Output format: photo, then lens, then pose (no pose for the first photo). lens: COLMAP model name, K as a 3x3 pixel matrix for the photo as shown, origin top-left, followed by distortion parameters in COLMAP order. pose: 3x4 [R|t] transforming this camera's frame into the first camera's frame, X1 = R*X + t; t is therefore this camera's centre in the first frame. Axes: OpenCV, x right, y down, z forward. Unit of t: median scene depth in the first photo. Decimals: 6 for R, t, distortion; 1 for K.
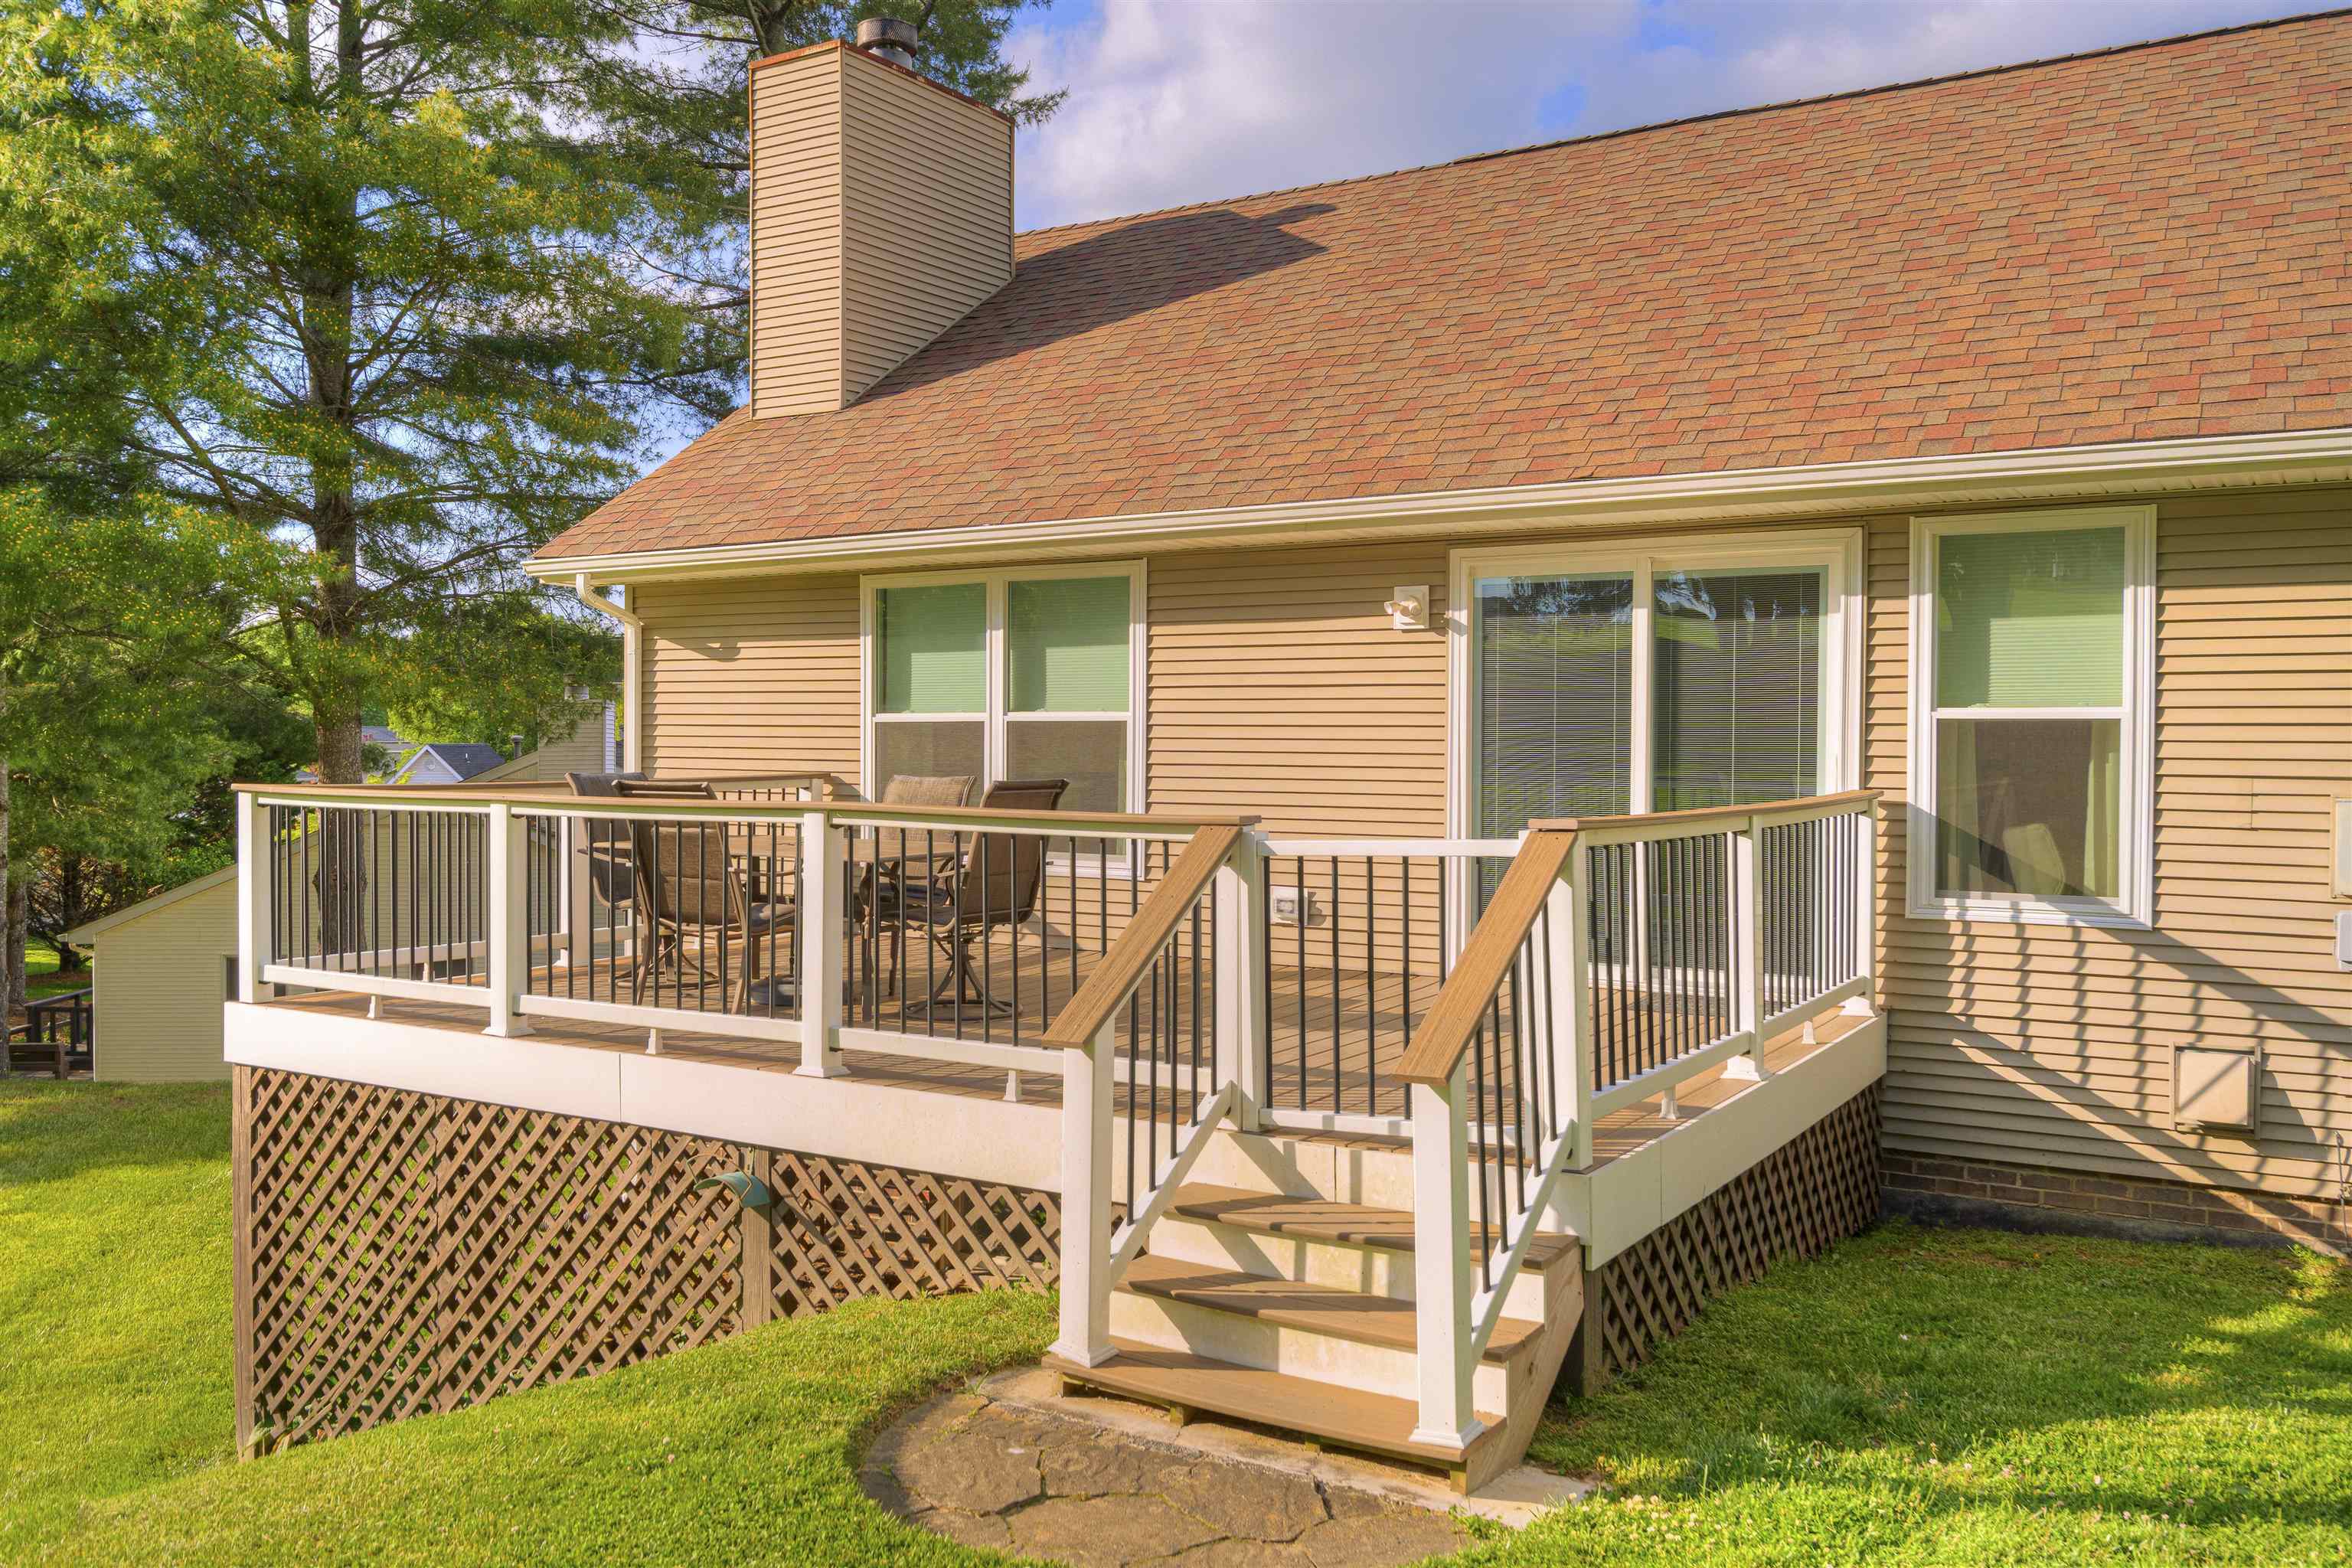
lens RADIAL K [[1912.1, 0, 1176.0], [0, 1912.1, 784.0], [0, 0, 1]] dist [0.024385, 0.004649]
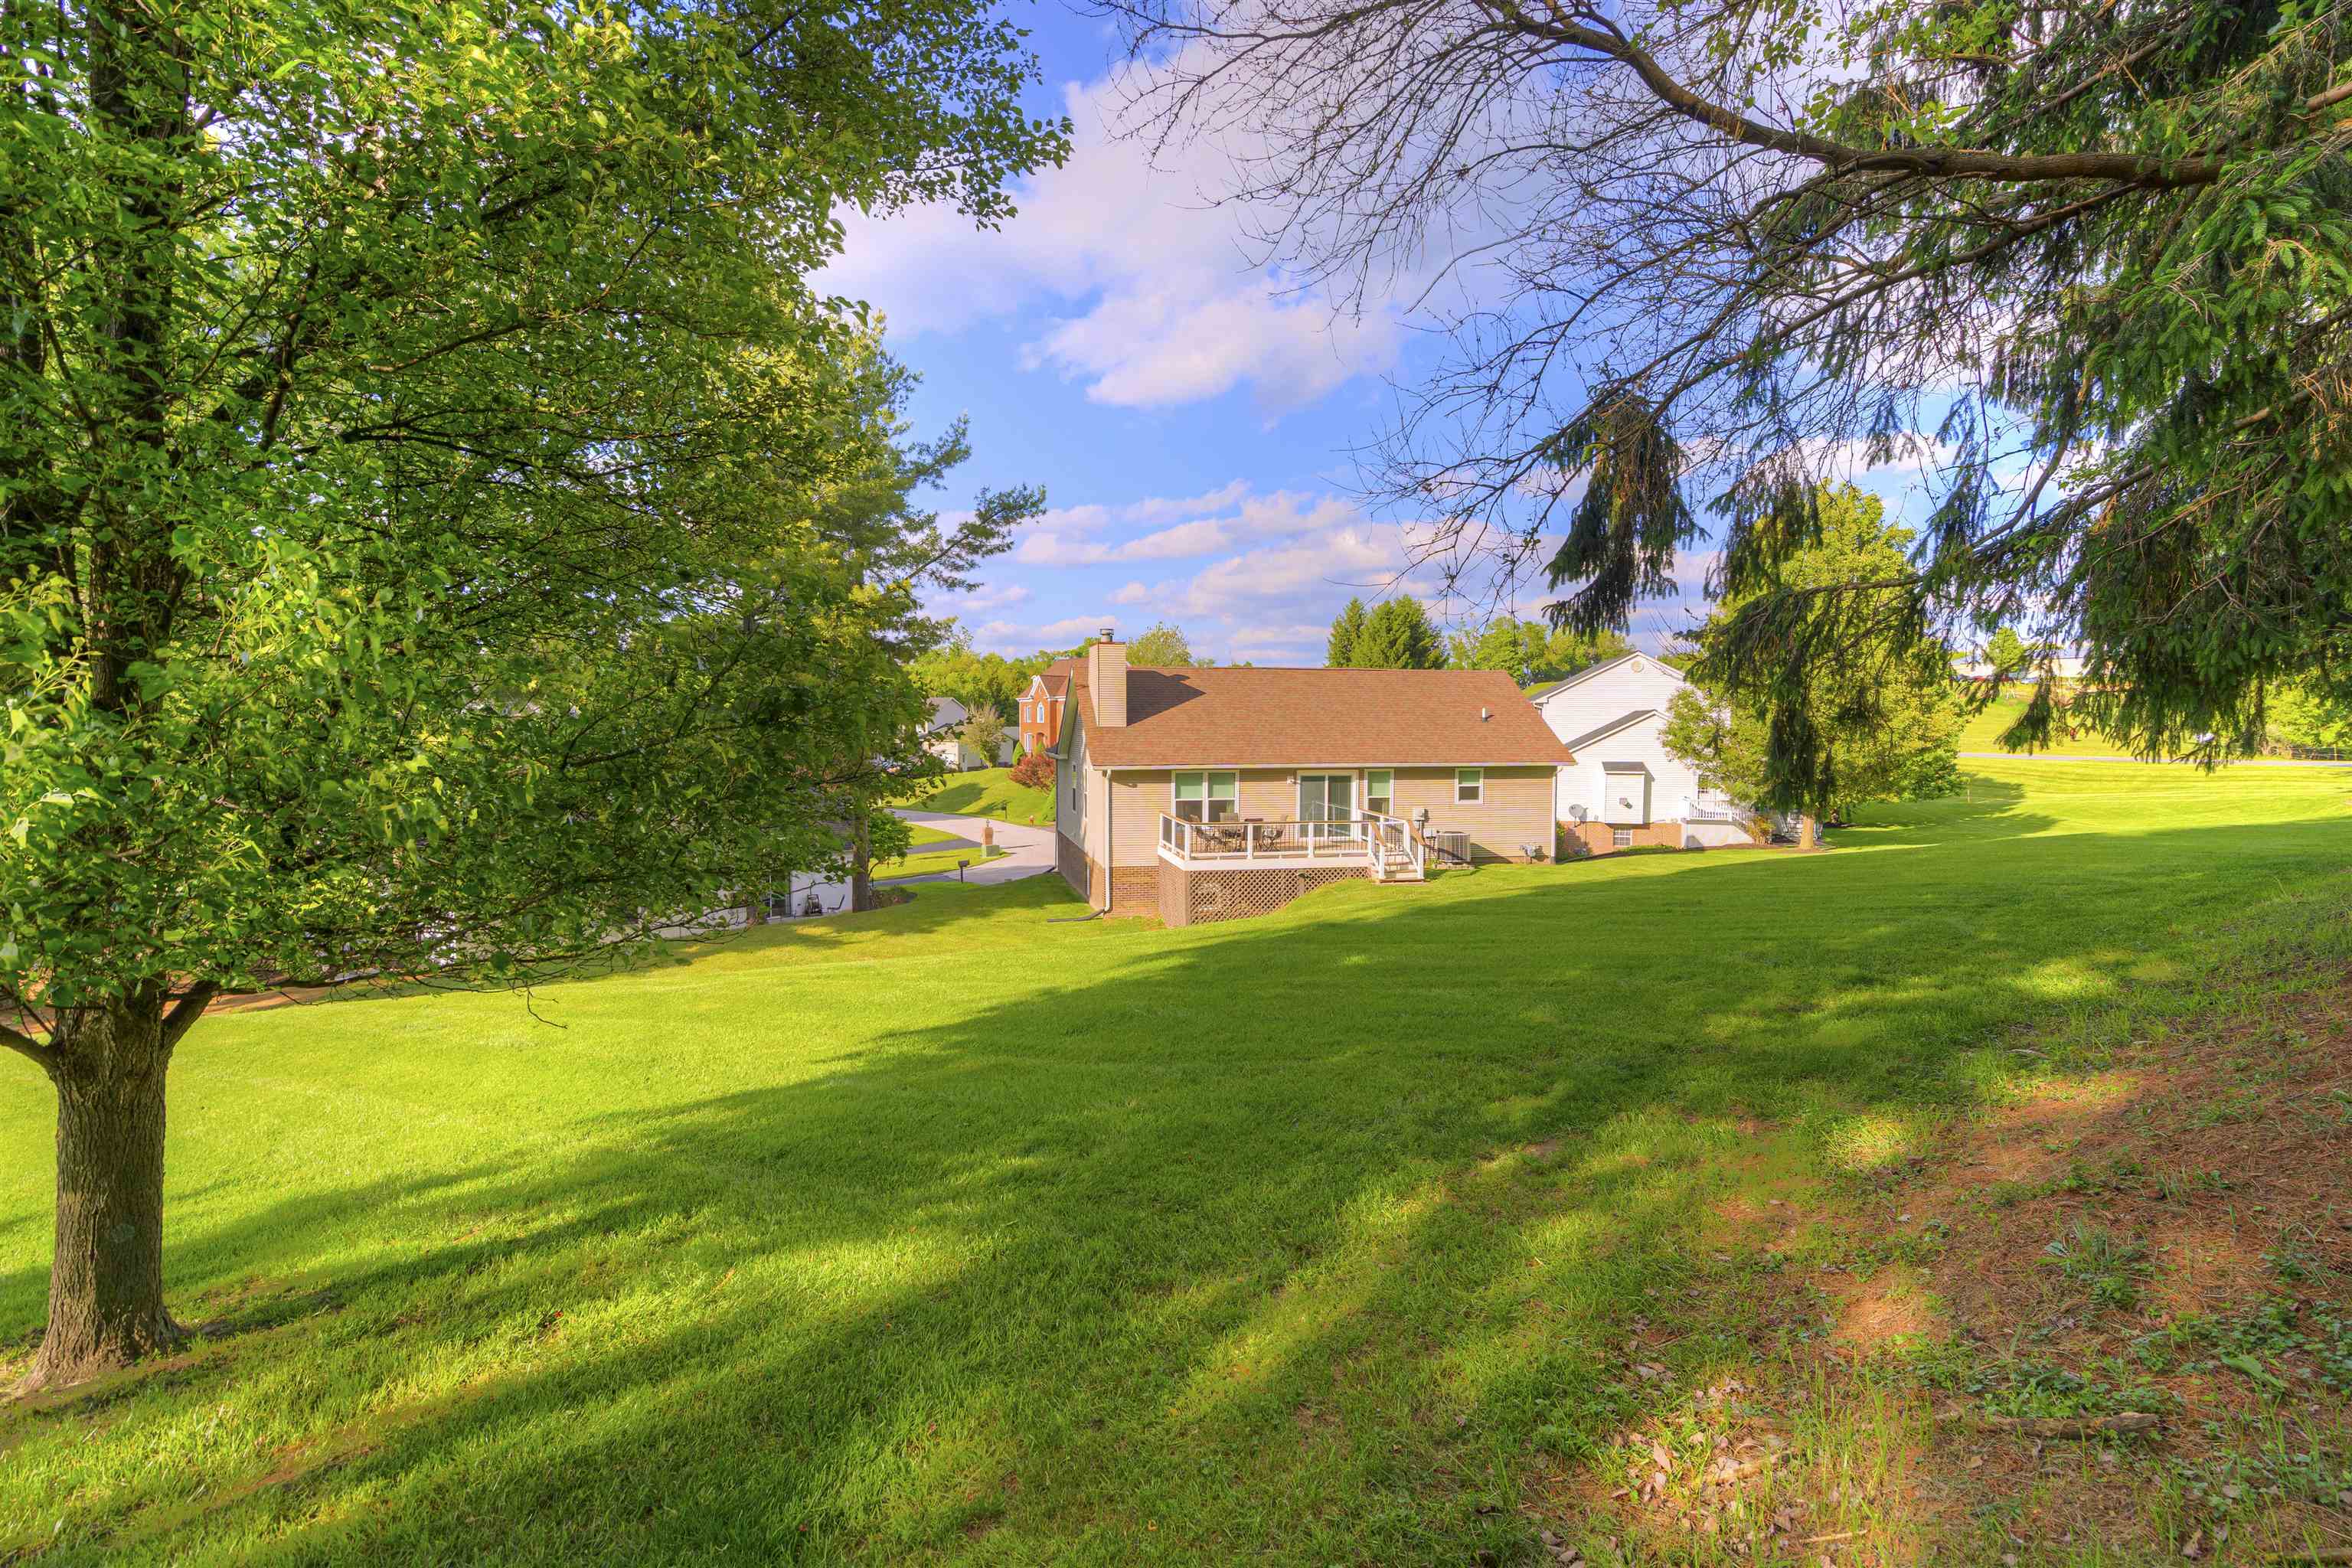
lens RADIAL K [[1135.7, 0, 1176.0], [0, 1135.7, 784.0], [0, 0, 1]] dist [0.000674, 0.000064]
pose [[0.718416, -0.040962, 0.694407, -2.717144], [0.014461, 0.998928, 0.043965, -0.253384], [-0.695464, -0.021543, 0.718238, -1.349210]]
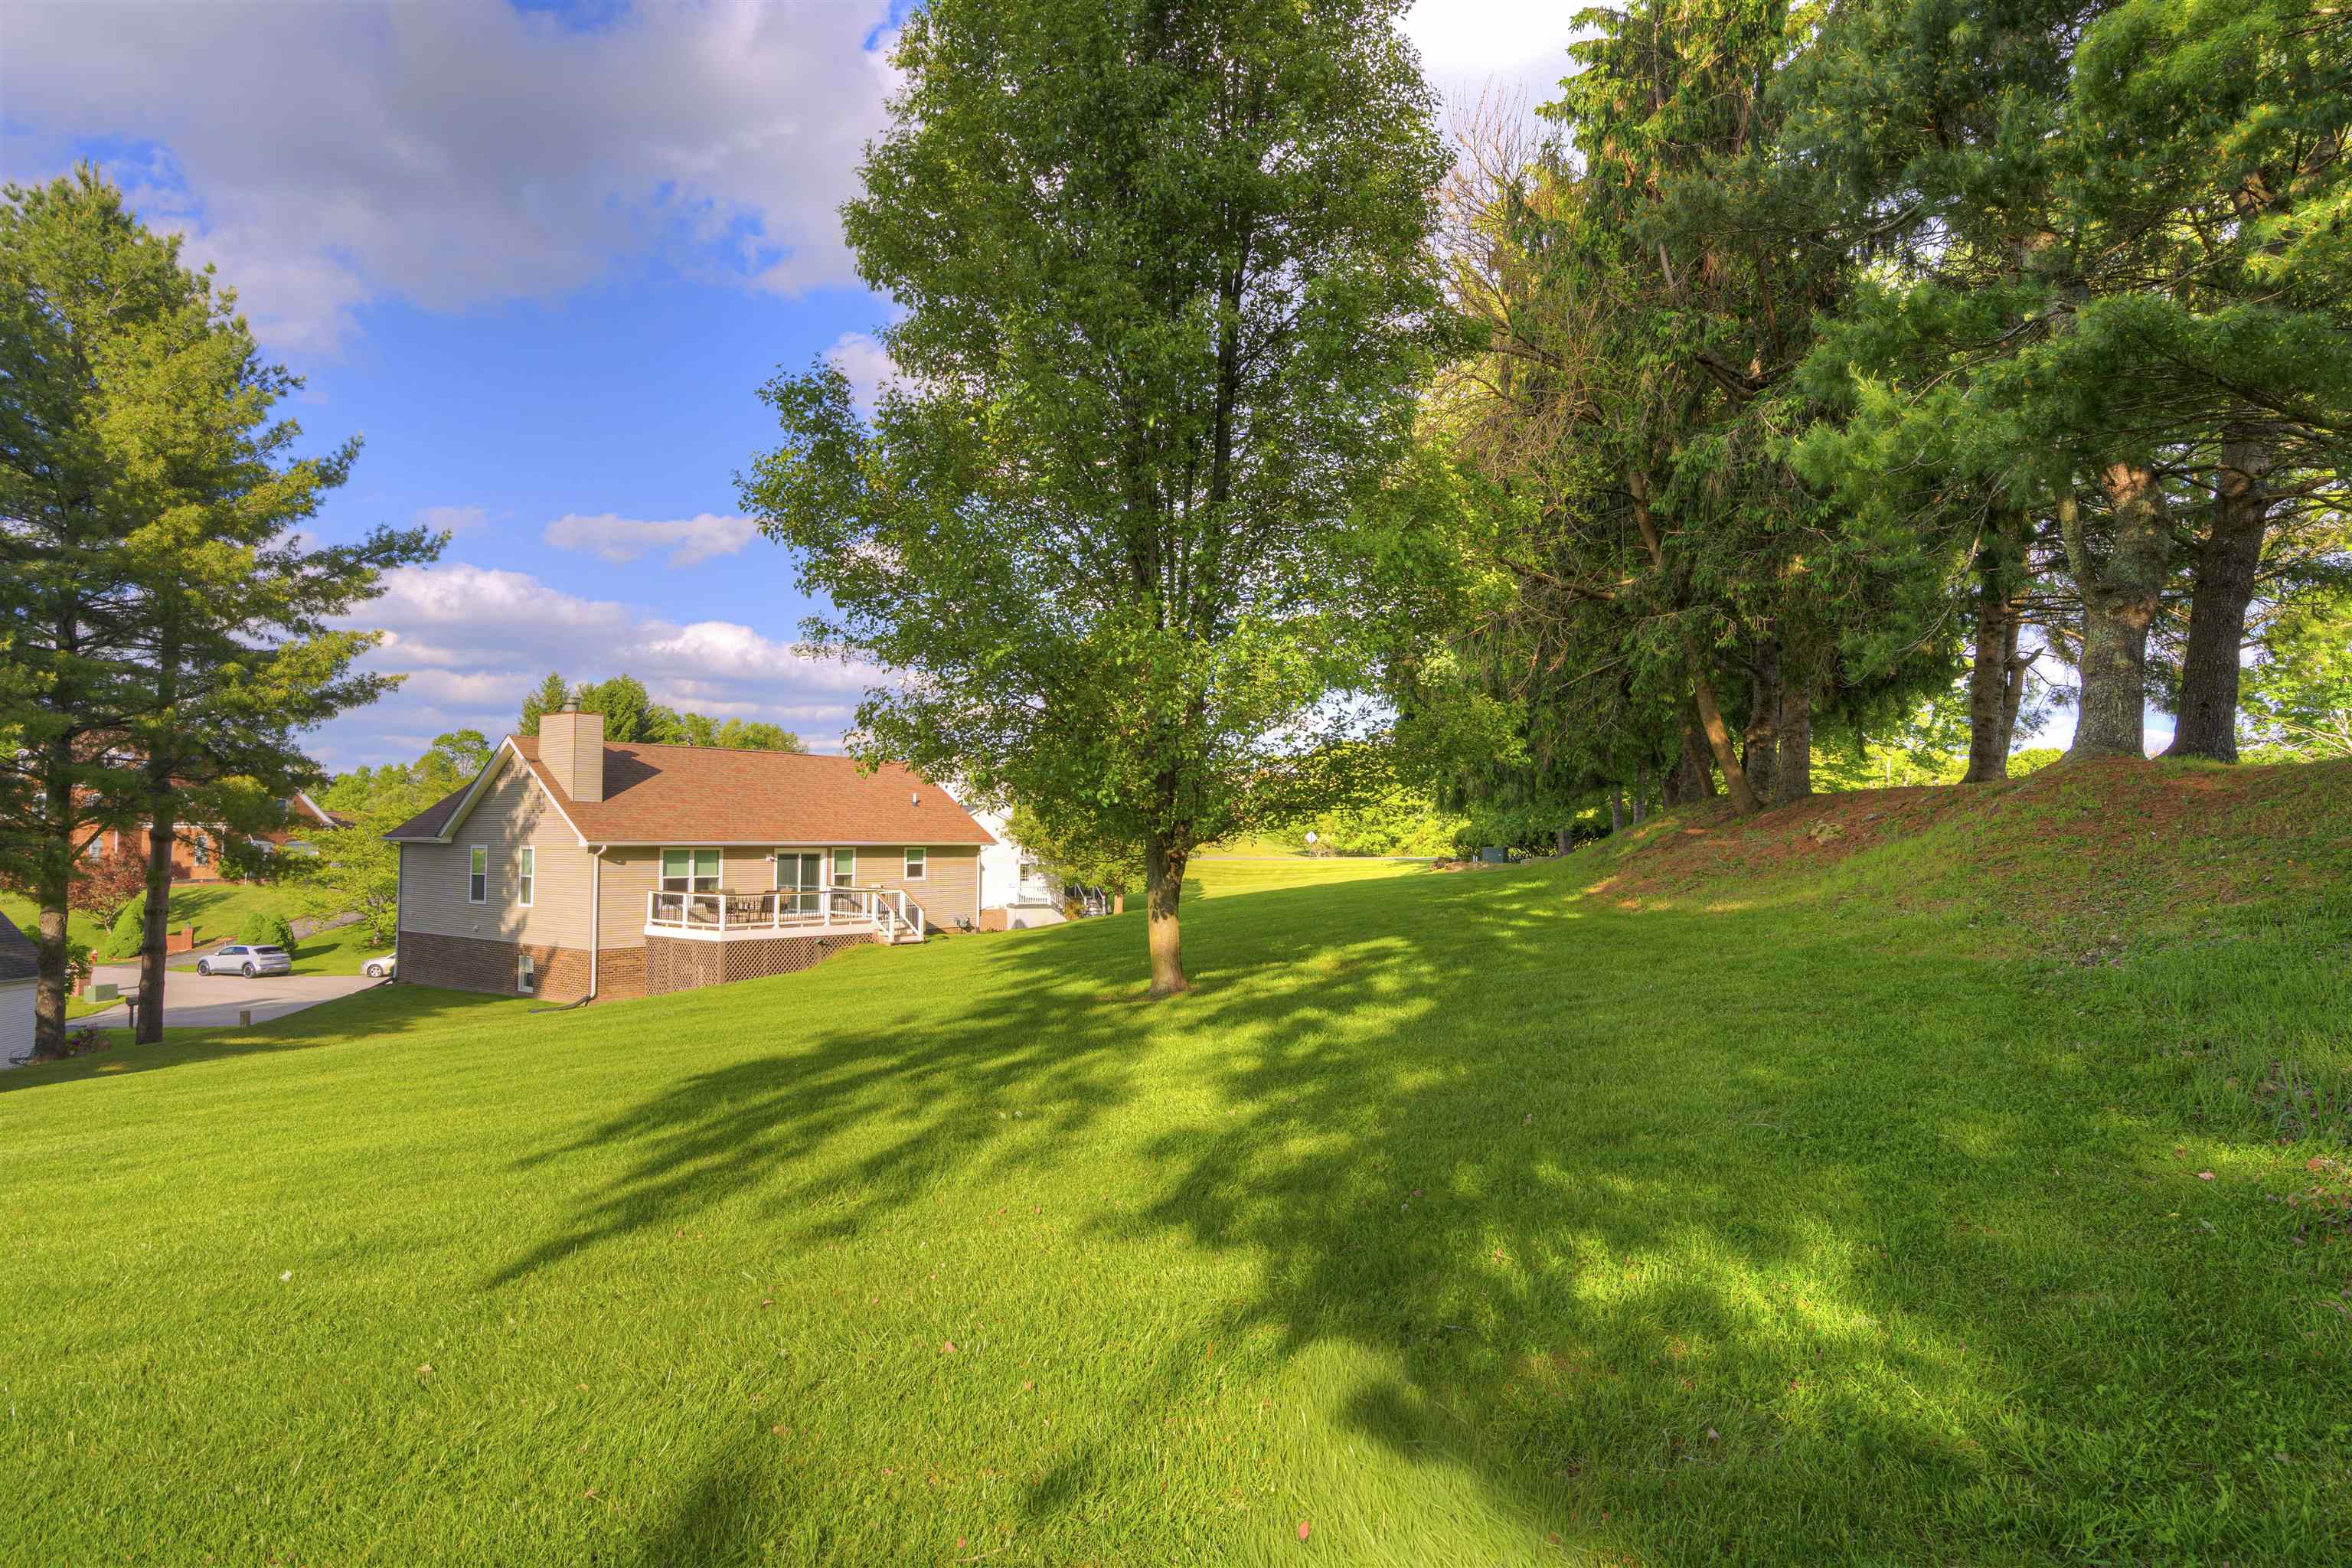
lens RADIAL K [[1366.0, 0, 1176.0], [0, 1366.0, 784.0], [0, 0, 1]] dist [-0.000080, 0.000382]
pose [[0.120405, 0.036804, 0.992042, -4.225780], [0.013289, 0.999163, -0.038681, -0.148479], [-0.992636, 0.017841, 0.119815, -0.835960]]
